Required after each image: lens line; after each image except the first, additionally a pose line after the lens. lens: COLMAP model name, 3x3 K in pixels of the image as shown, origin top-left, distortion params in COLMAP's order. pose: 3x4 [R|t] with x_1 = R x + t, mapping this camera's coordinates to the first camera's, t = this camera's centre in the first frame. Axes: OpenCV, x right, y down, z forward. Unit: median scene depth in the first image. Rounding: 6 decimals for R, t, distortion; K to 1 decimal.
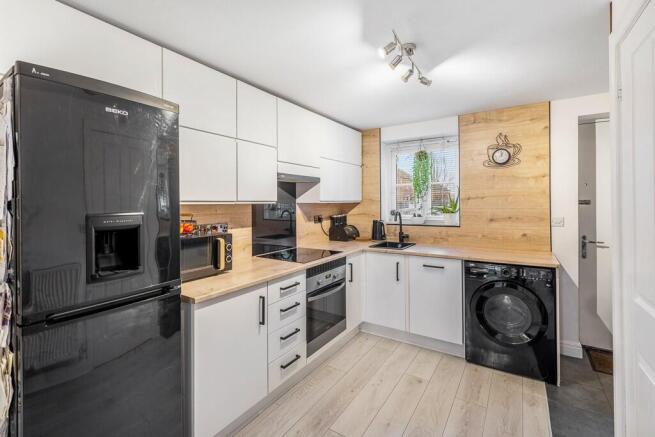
lens RADIAL K [[282.0, 0, 328.2], [0, 282.0, 204.9], [0, 0, 1]] dist [0.000216, 0.000140]
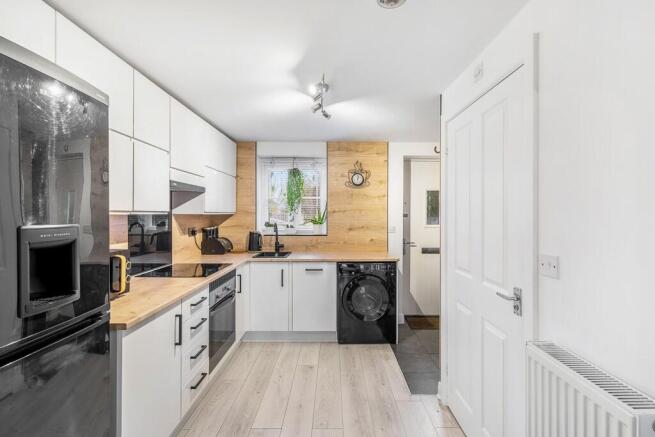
lens RADIAL K [[288.4, 0, 327.5], [0, 288.4, 218.5], [0, 0, 1]] dist [0.000142, 0.000106]
pose [[0.847214, 0.001819, 0.531249, -0.205140], [-0.004567, 0.999982, 0.003860, 0.001730], [-0.531233, -0.005696, 0.847207, -0.037767]]
